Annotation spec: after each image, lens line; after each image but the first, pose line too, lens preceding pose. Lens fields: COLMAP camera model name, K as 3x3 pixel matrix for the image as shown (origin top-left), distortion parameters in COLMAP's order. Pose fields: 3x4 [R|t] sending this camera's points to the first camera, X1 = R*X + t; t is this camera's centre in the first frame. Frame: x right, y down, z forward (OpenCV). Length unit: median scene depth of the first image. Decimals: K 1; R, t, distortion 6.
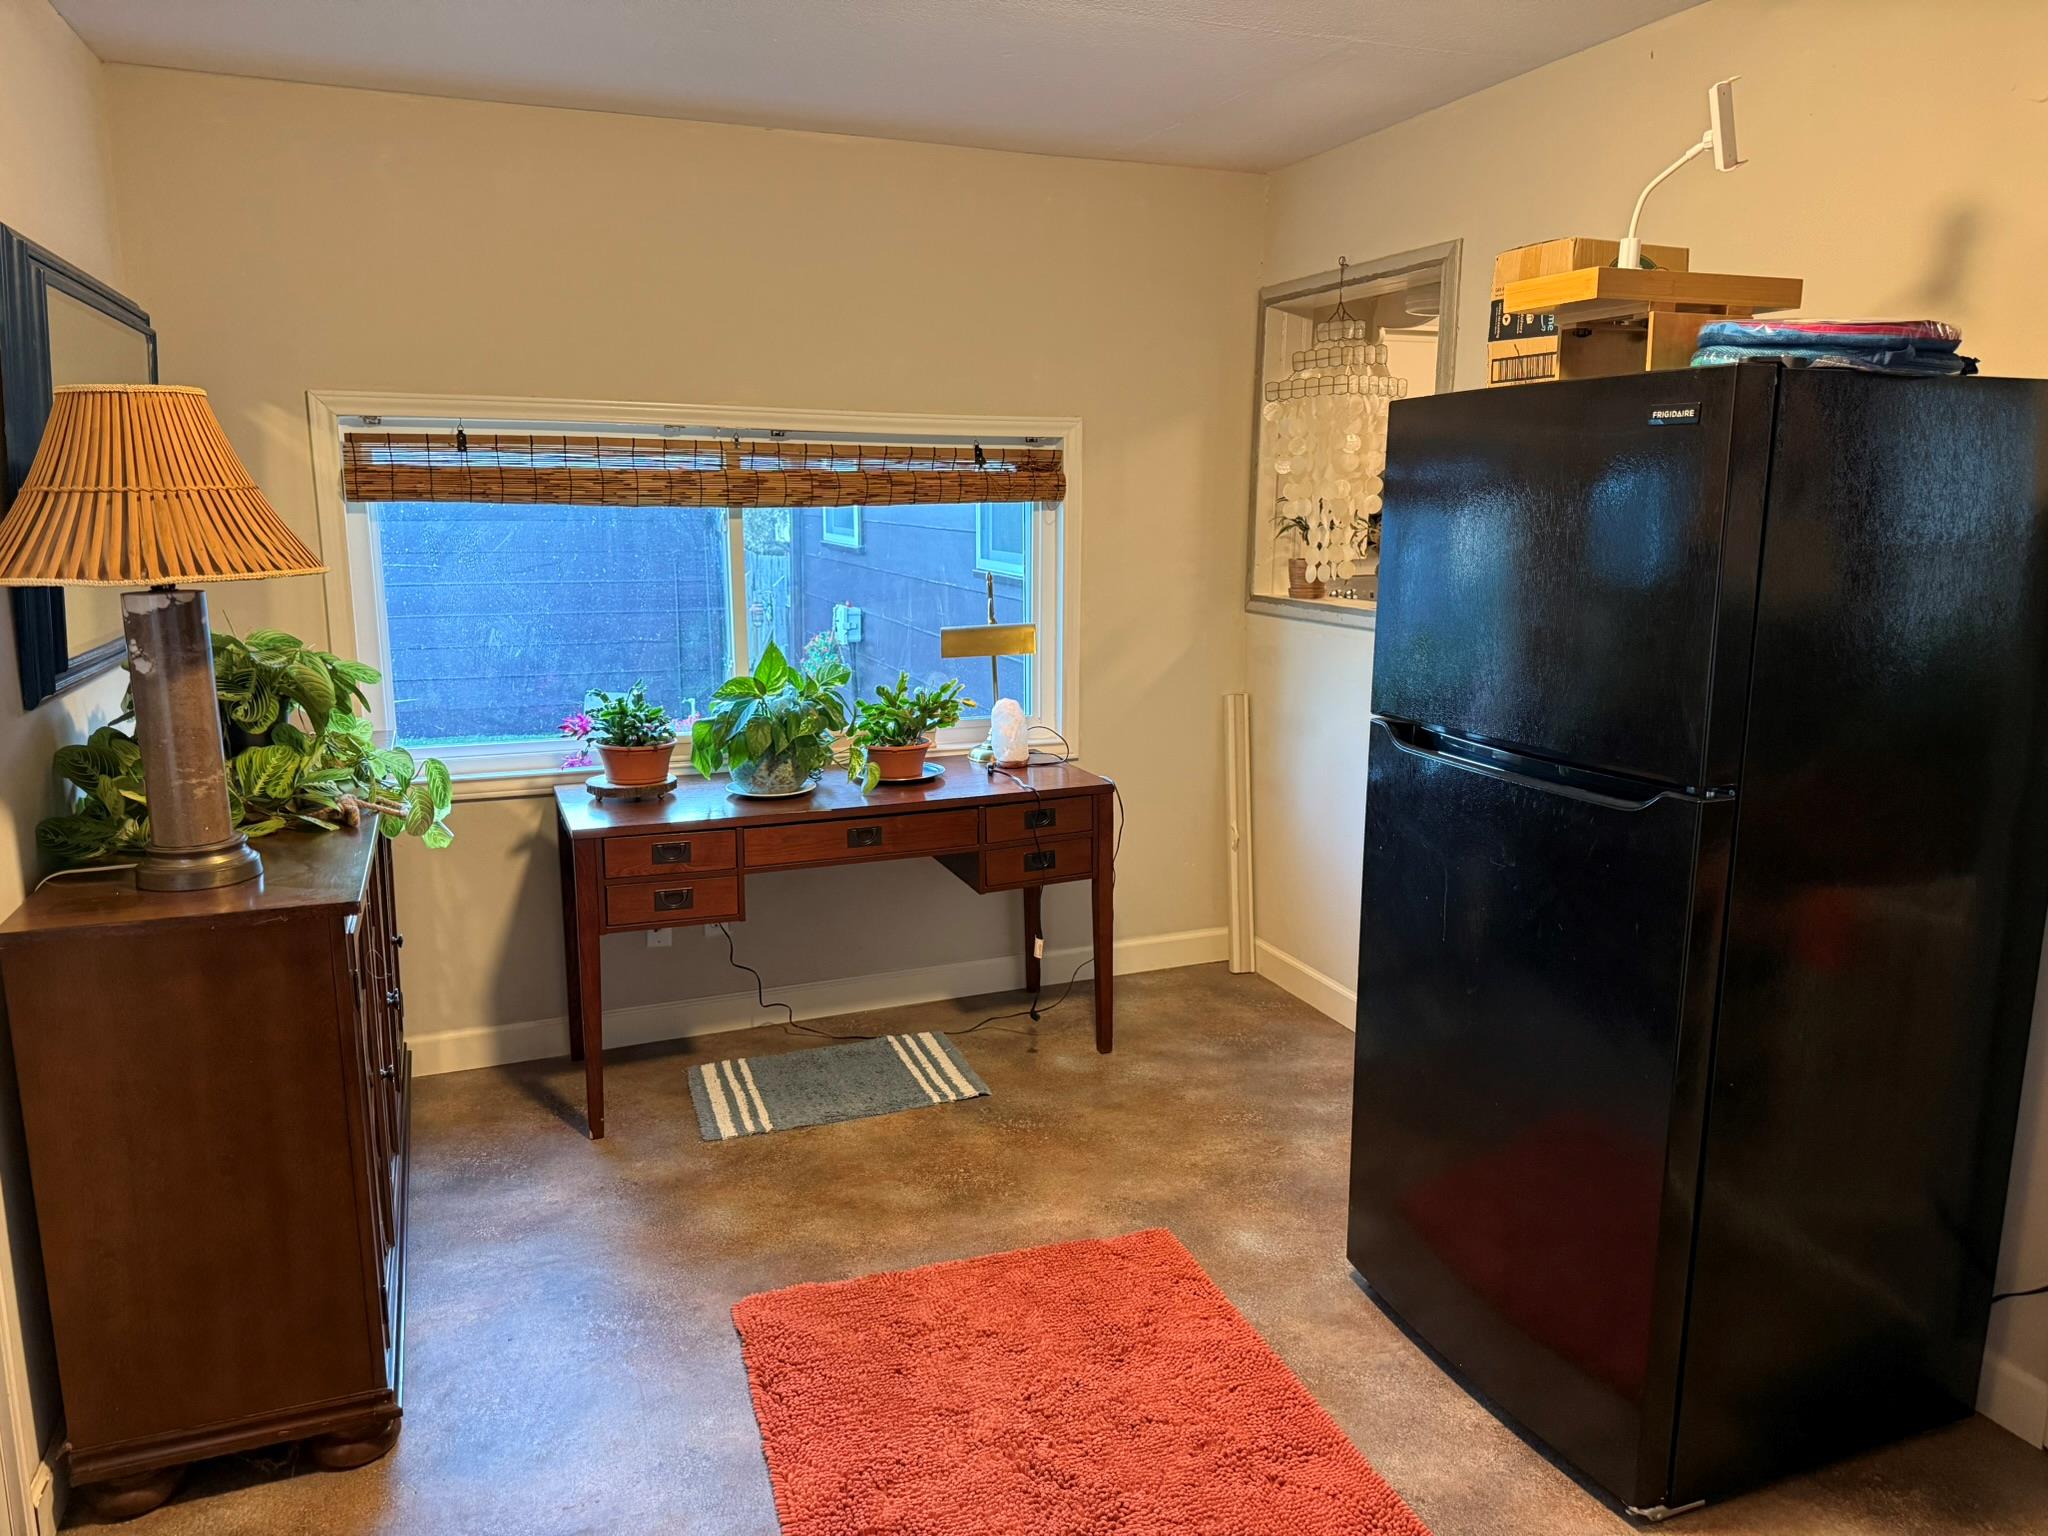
lens RADIAL K [[1453.1, 0, 1023.8], [0, 1453.1, 768.8], [0, 0, 1]] dist [0.046531, -0.040515]
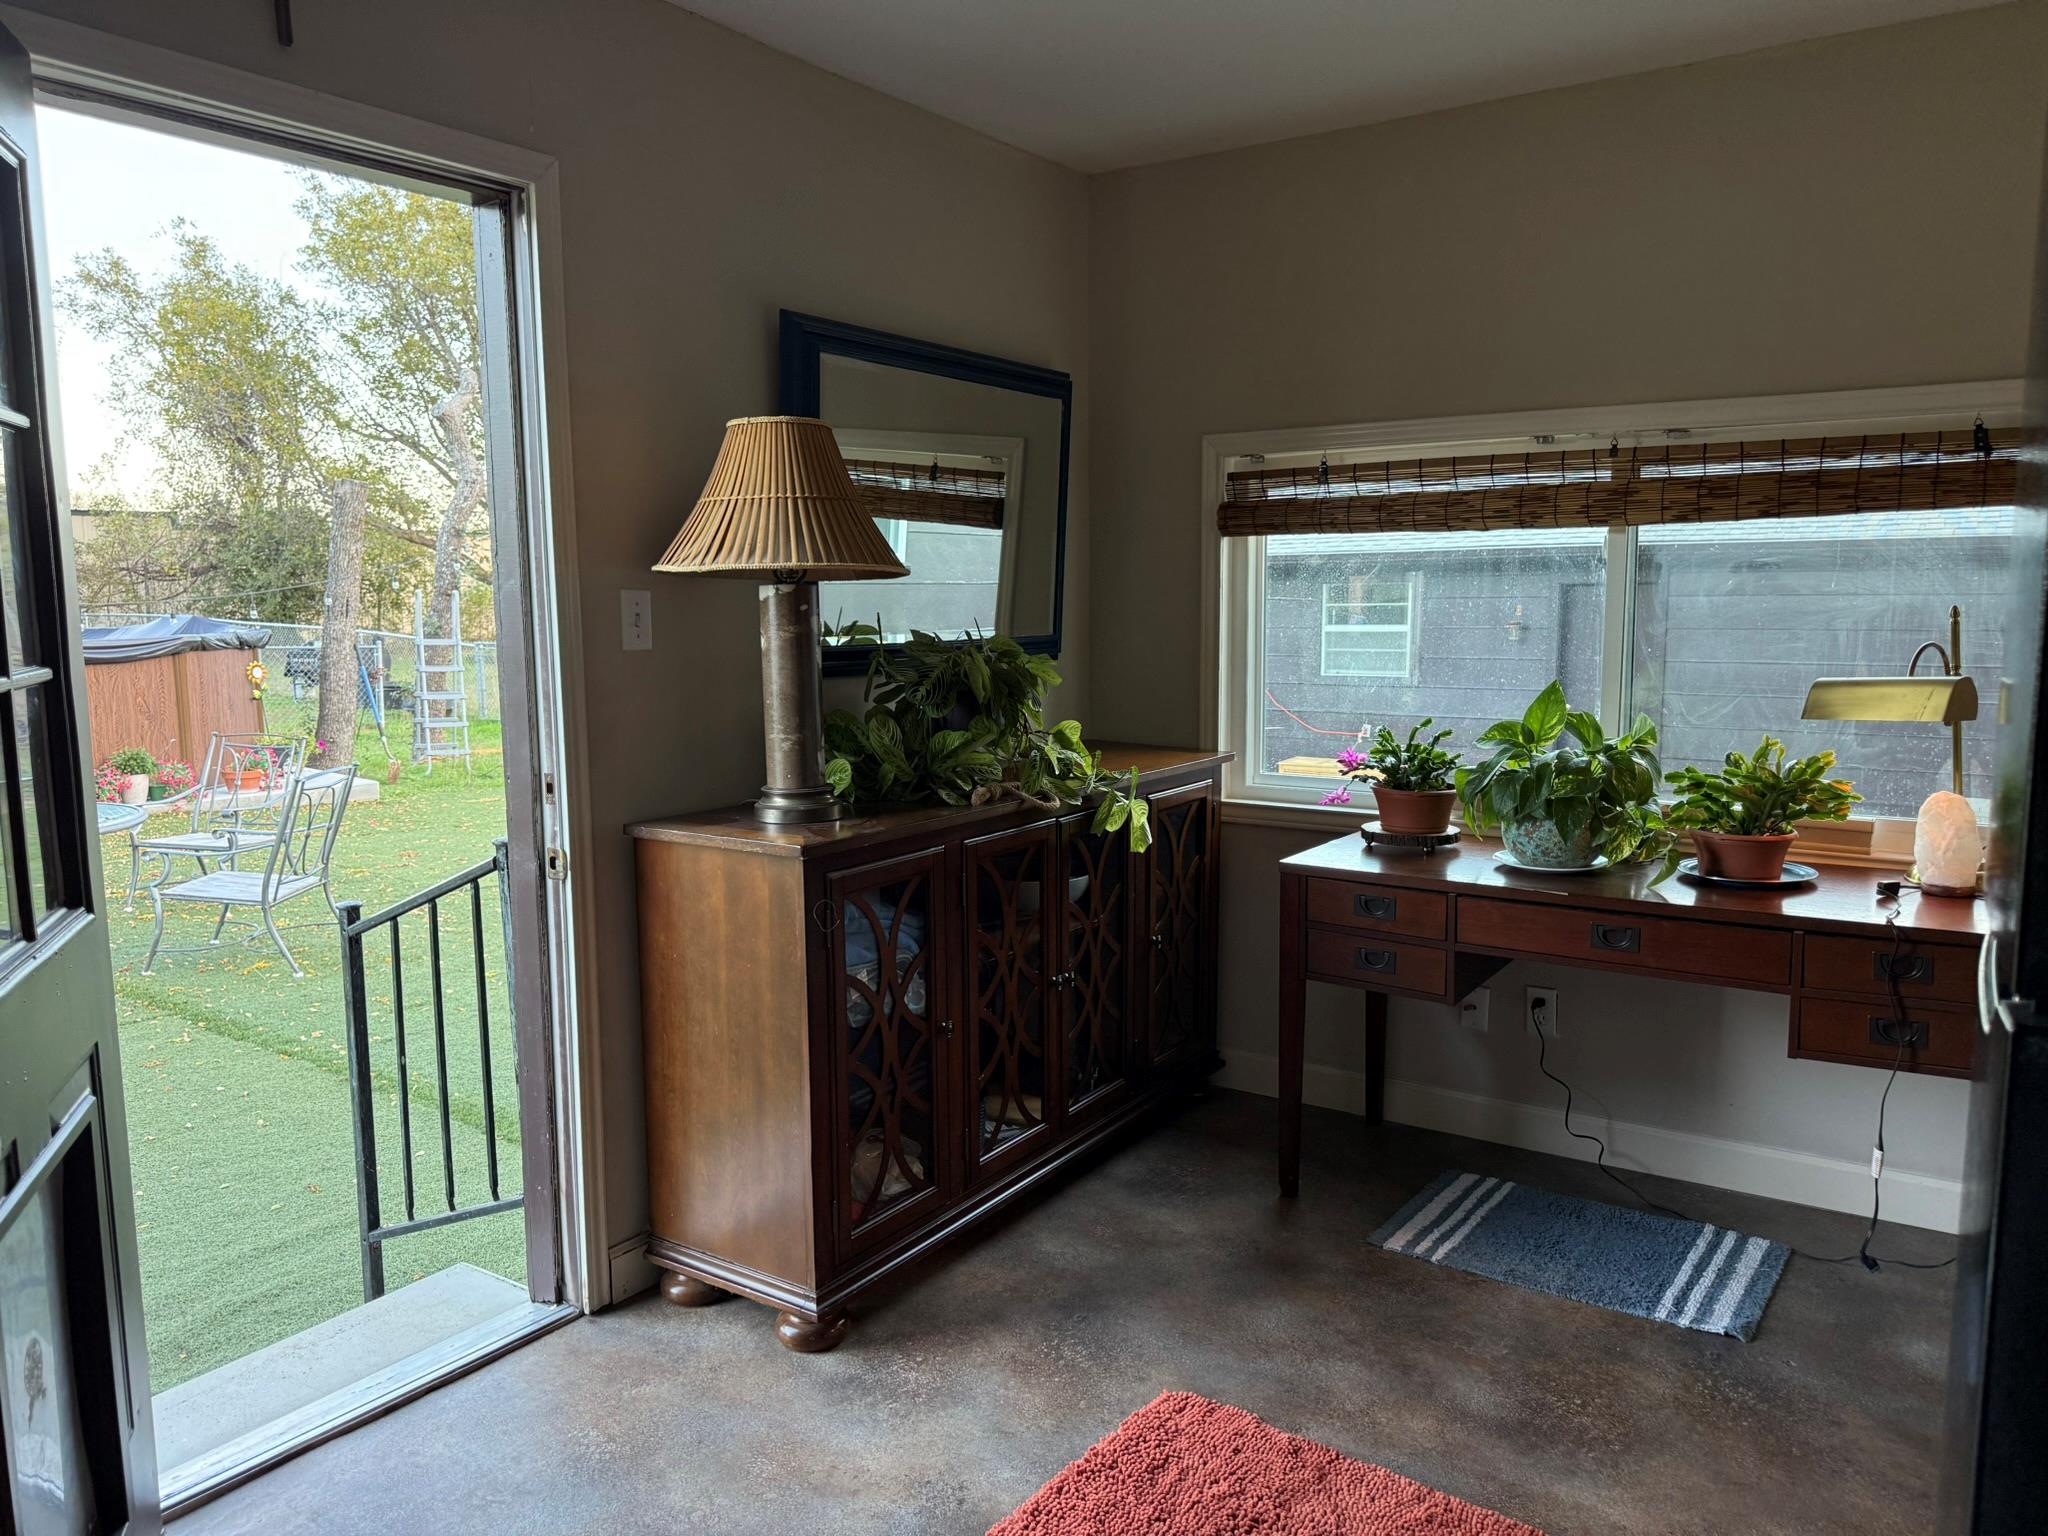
lens RADIAL K [[1453.1, 0, 1019.0], [0, 1453.1, 770.1], [0, 0, 1]] dist [0.046531, -0.040515]
pose [[0.545425, 0.093747, -0.832901, 0.346717], [-0.144799, 0.989323, 0.016531, -0.008052], [0.825558, 0.111586, 0.553175, 0.292444]]
